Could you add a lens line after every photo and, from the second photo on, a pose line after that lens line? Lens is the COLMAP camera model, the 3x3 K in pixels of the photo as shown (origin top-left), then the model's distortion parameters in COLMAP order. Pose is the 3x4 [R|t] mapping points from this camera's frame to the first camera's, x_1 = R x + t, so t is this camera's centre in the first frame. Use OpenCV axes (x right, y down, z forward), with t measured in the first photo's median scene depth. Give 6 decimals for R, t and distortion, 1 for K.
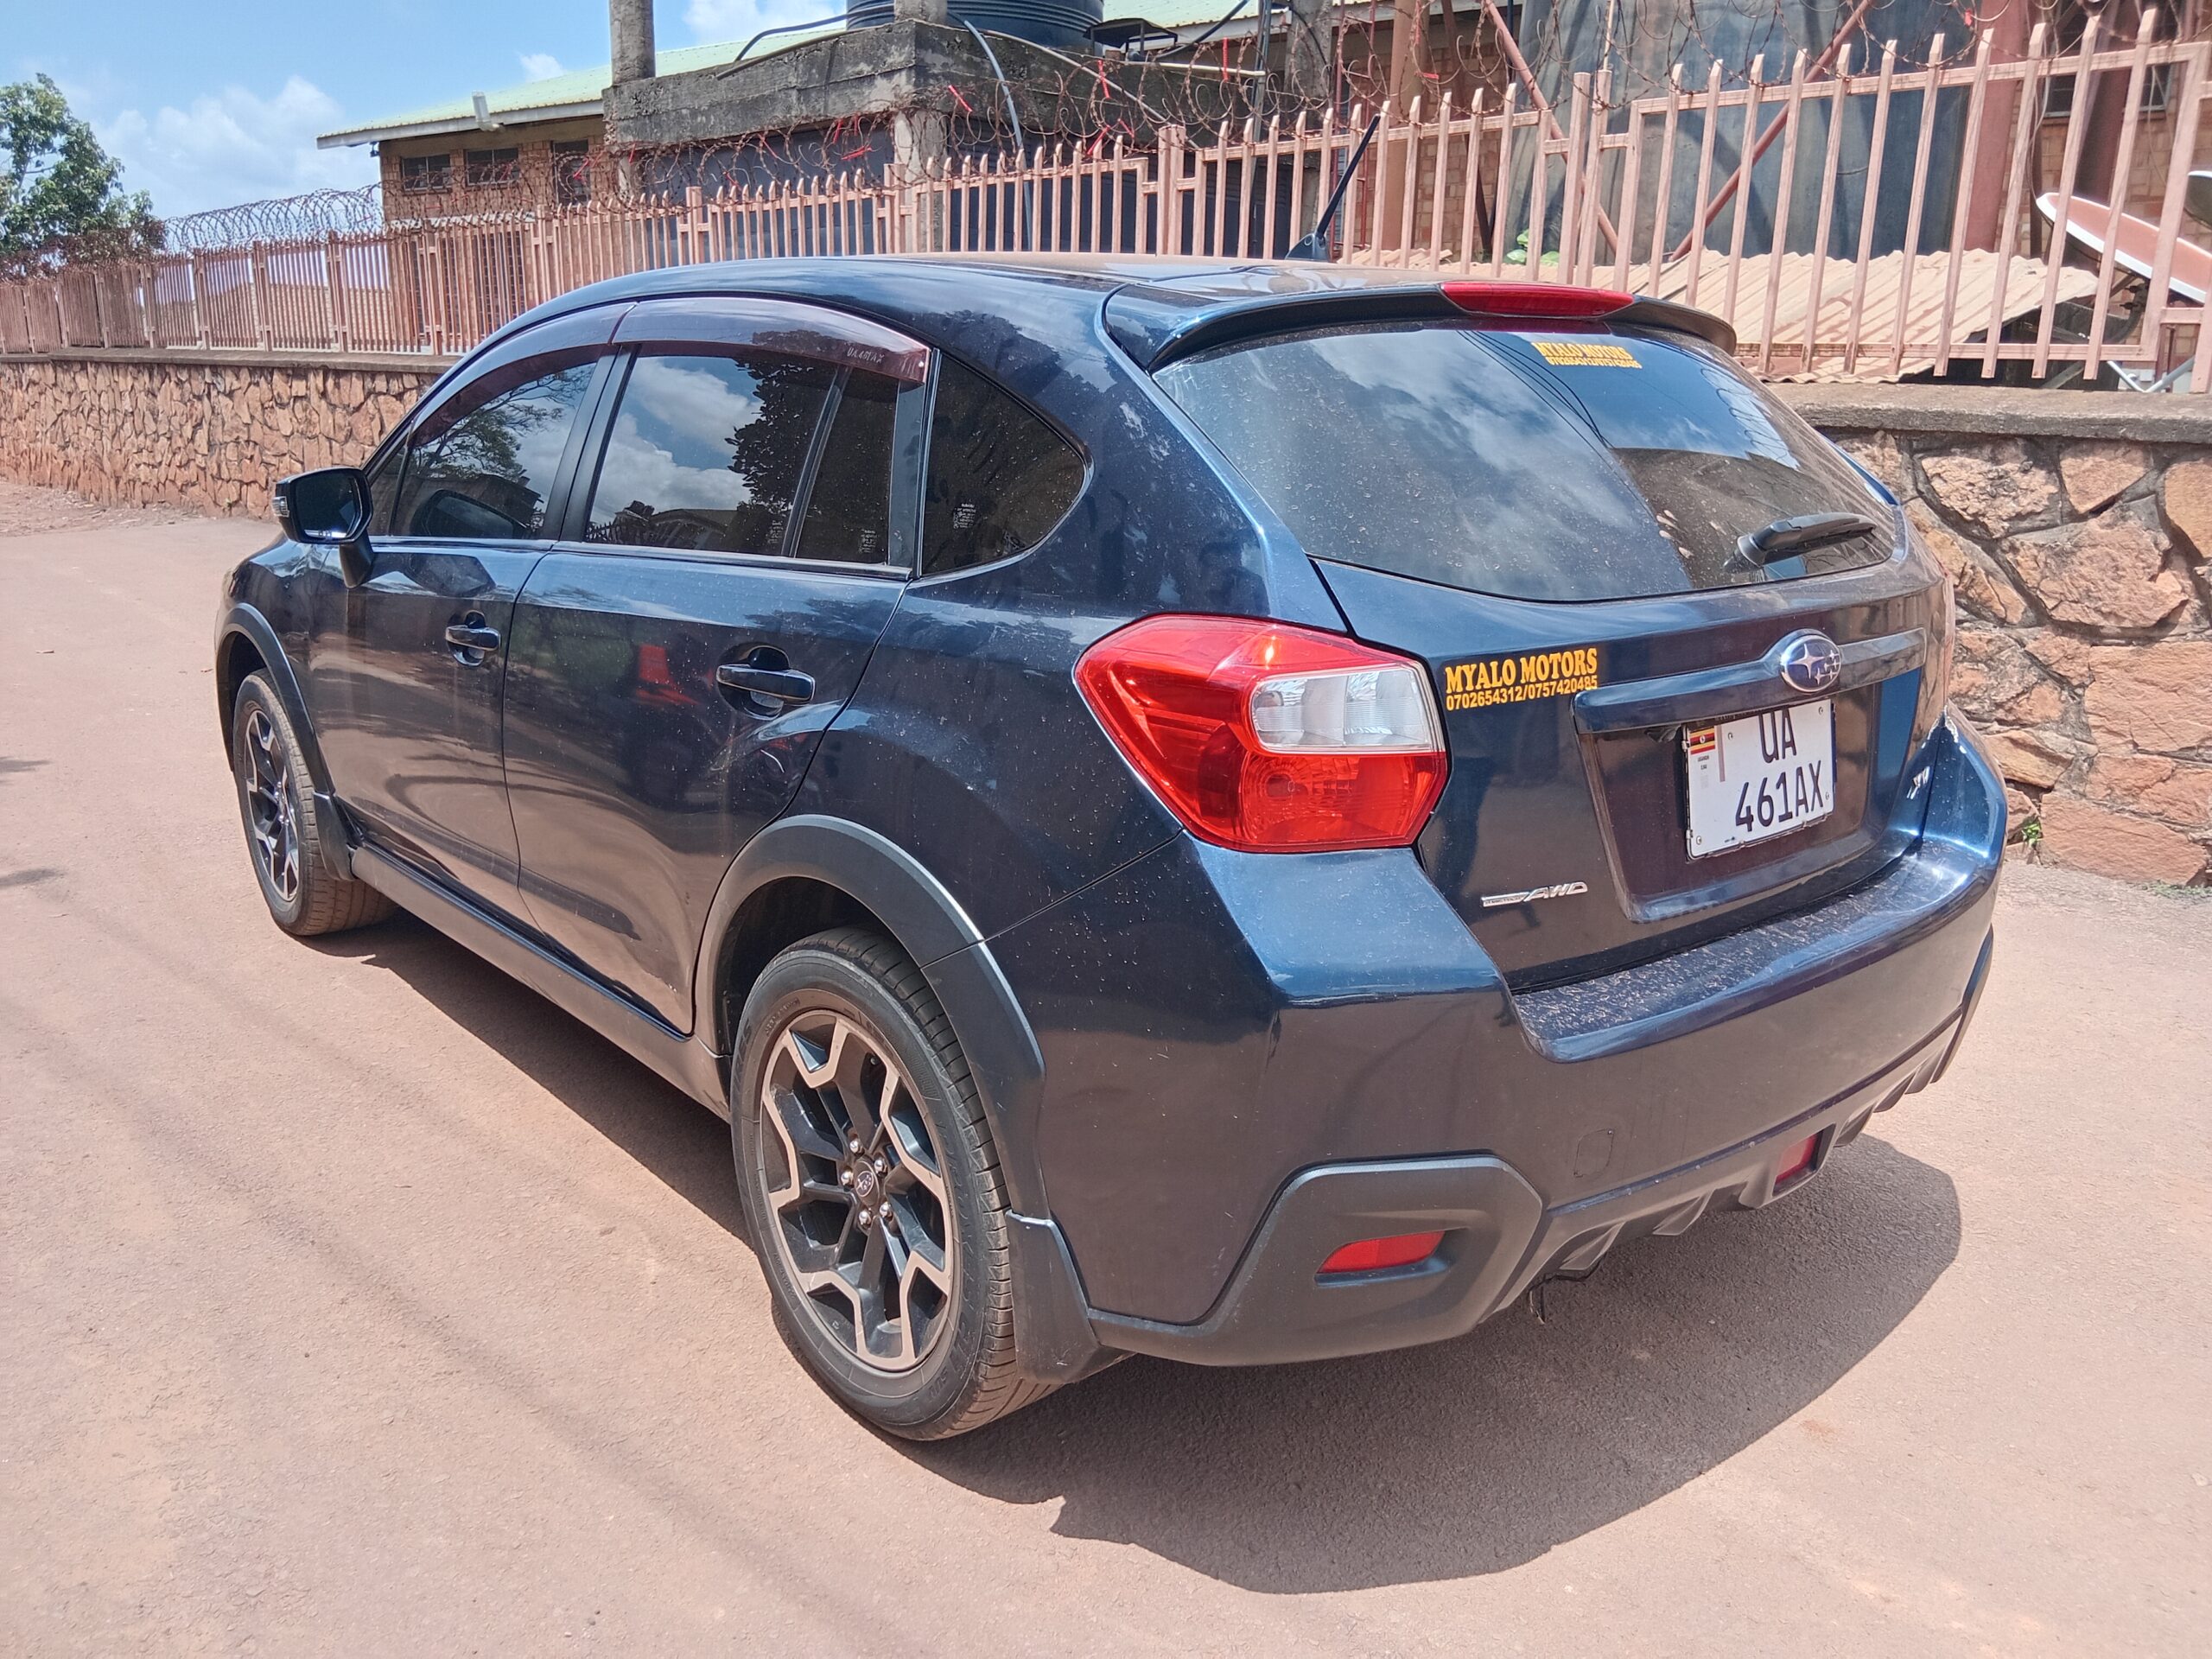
lens RADIAL K [[1811.6, 0, 1176.0], [0, 1811.6, 869.6], [0, 0, 1]] dist [0.030371, -0.046103]
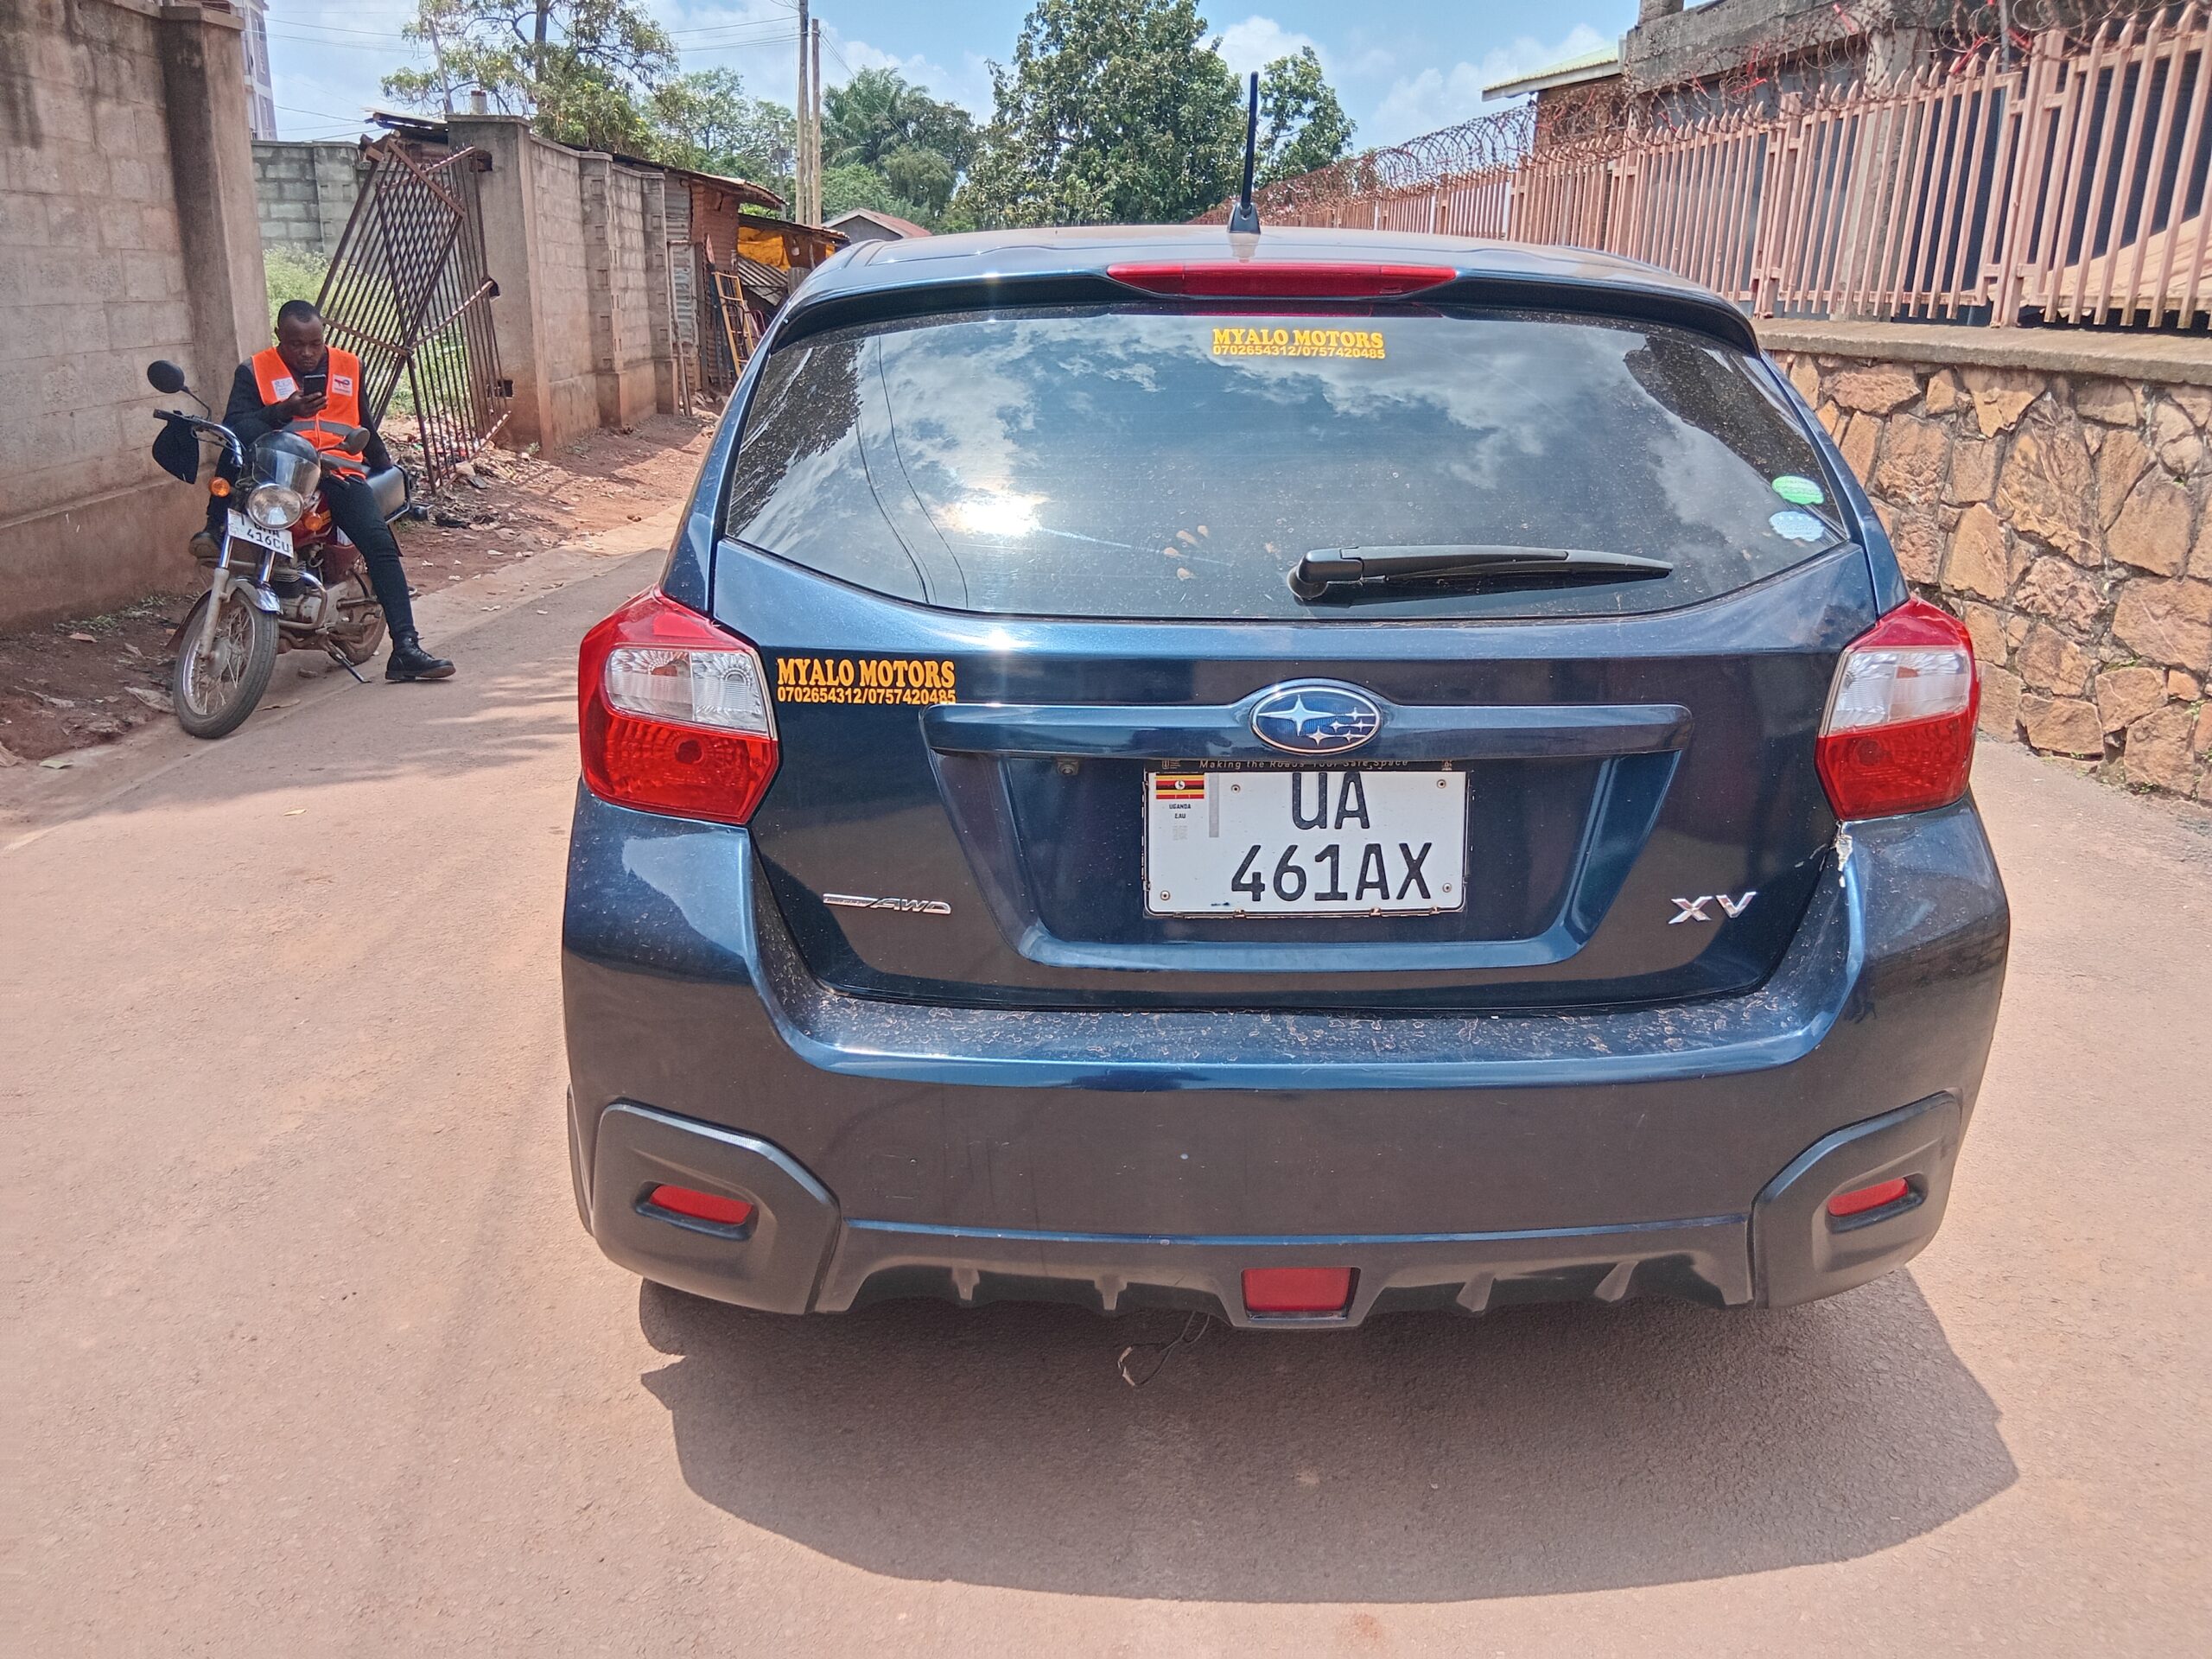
lens RADIAL K [[1811.6, 0, 1108.6], [0, 1811.6, 833.4], [0, 0, 1]] dist [0.030371, -0.046103]
pose [[0.754262, 0.188860, -0.628825, 0.795004], [-0.178009, 0.980688, 0.081020, -0.109696], [0.631983, 0.050826, 0.773314, 0.280938]]
